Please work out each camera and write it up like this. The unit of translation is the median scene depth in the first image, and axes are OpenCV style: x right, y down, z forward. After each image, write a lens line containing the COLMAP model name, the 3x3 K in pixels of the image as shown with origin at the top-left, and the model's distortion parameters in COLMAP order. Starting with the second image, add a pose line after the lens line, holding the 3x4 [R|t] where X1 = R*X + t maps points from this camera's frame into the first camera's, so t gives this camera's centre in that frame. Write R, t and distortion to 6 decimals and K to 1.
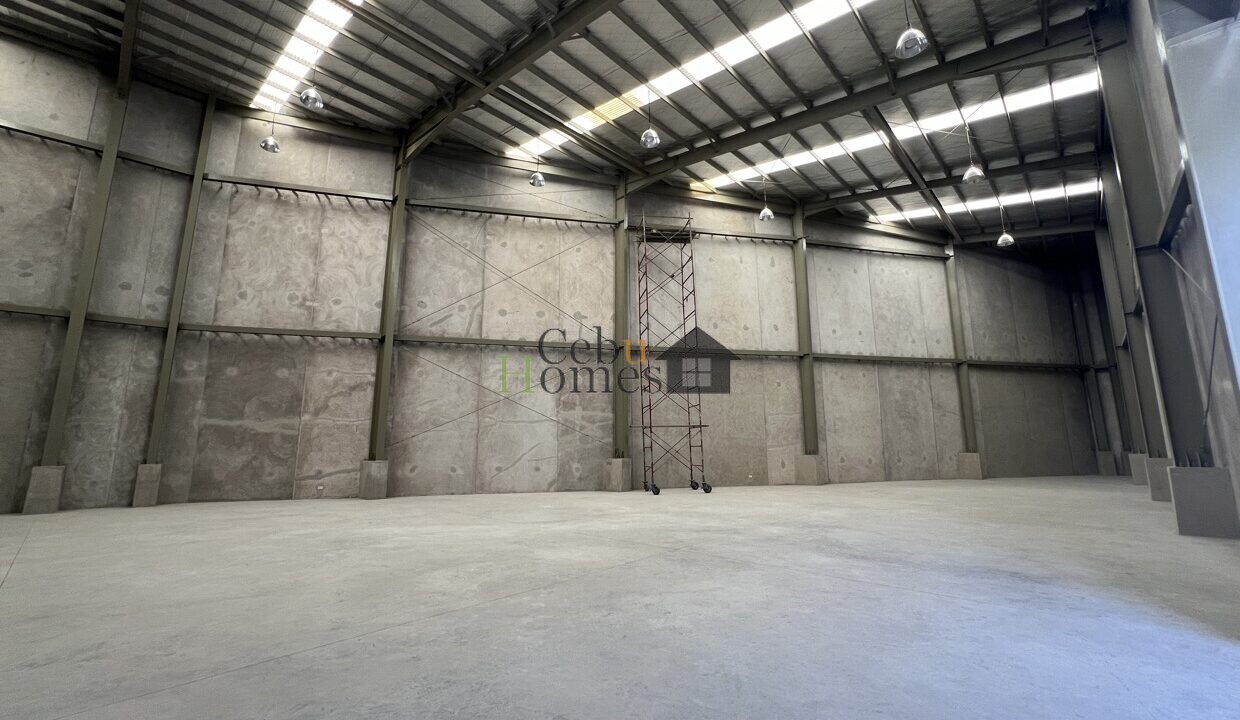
lens RADIAL K [[489.6, 0, 622.0], [0, 489.6, 356.8], [0, 0, 1]] dist [-0.002474, 0.001372]
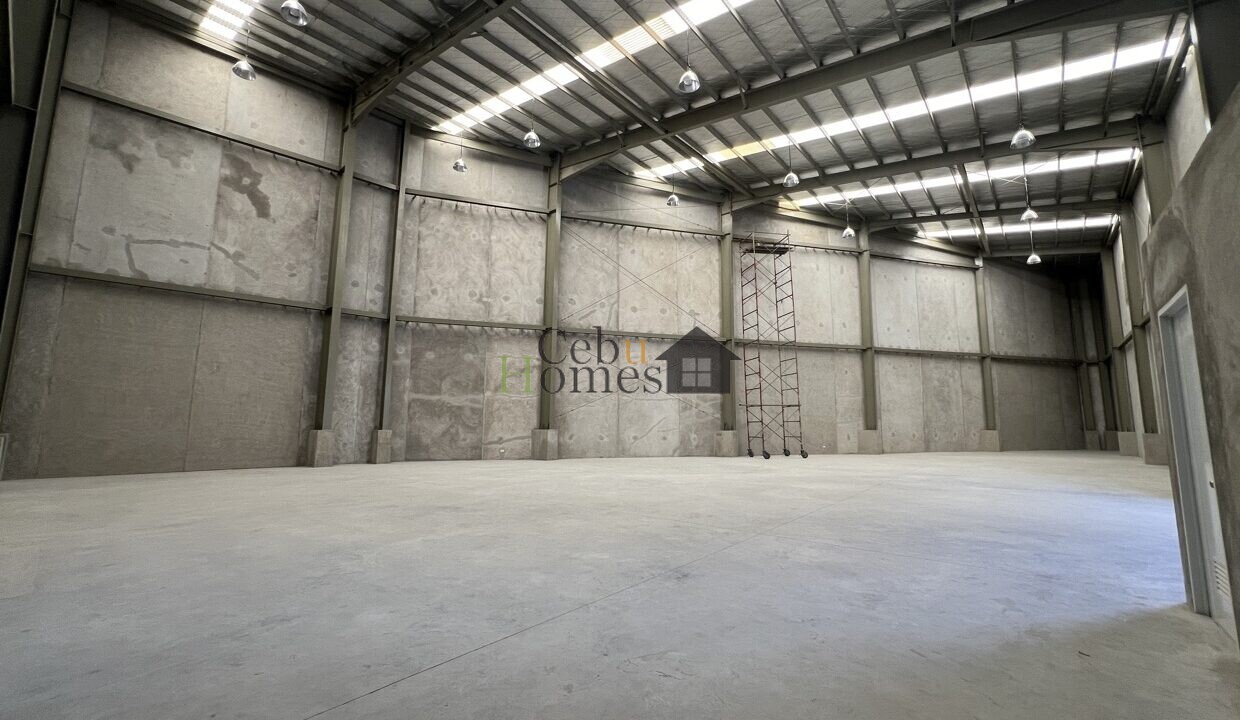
lens RADIAL K [[489.6, 0, 621.2], [0, 489.6, 355.3], [0, 0, 1]] dist [-0.002474, 0.001372]
pose [[0.998468, 0.019950, 0.051615, -0.345899], [-0.022127, 0.998874, 0.041958, -0.027844], [-0.050720, -0.043036, 0.997785, -0.209644]]
